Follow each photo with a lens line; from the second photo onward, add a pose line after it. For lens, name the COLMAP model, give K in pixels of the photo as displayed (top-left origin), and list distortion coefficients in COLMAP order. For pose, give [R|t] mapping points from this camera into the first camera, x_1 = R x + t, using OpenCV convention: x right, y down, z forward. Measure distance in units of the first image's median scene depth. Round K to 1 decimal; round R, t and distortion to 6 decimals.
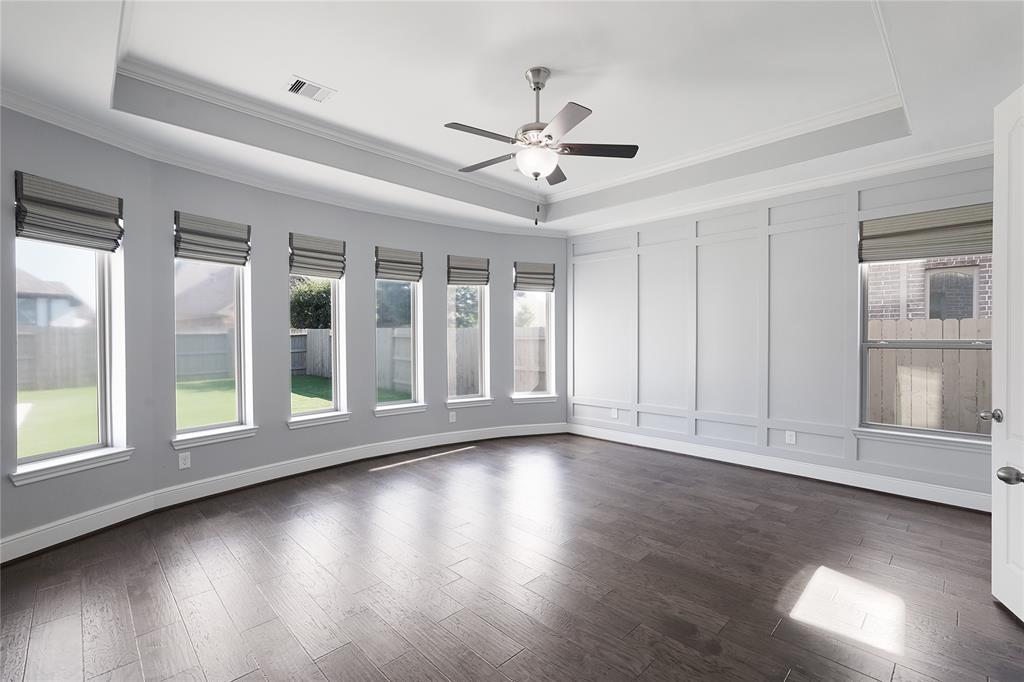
lens RADIAL K [[458.9, 0, 516.3], [0, 458.9, 343.6], [0, 0, 1]] dist [-0.009643, 0.004322]
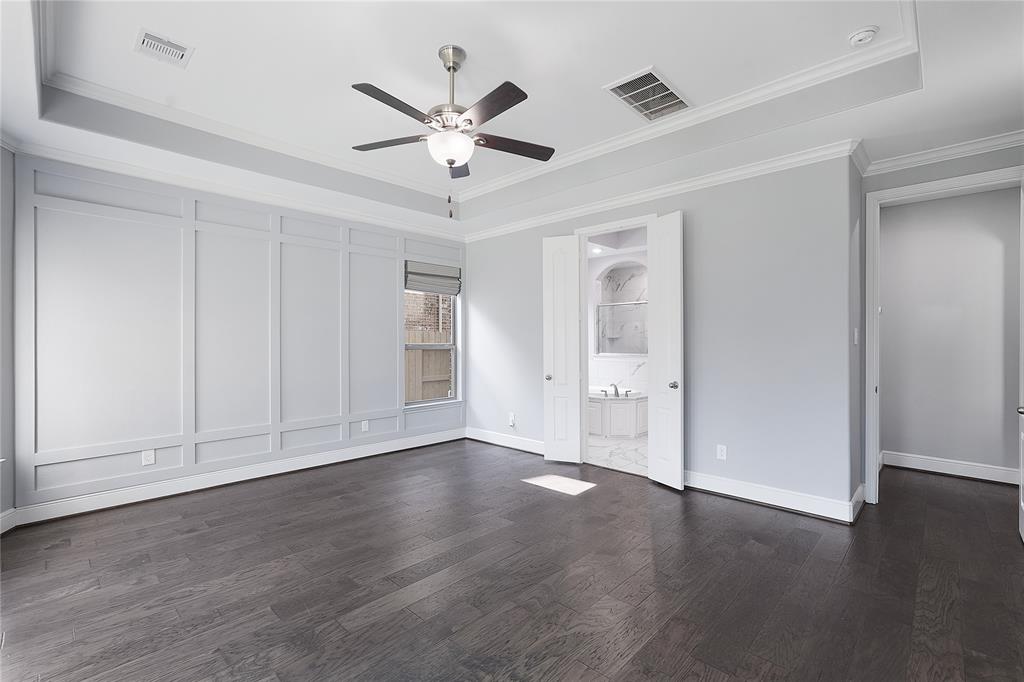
lens RADIAL K [[458.9, 0, 516.0], [0, 458.9, 339.5], [0, 0, 1]] dist [-0.009643, 0.004322]
pose [[-0.034613, 0.006453, 0.999380, -0.550278], [0.015083, 0.999869, -0.005933, -0.006959], [-0.999287, 0.014868, -0.034706, 0.580058]]
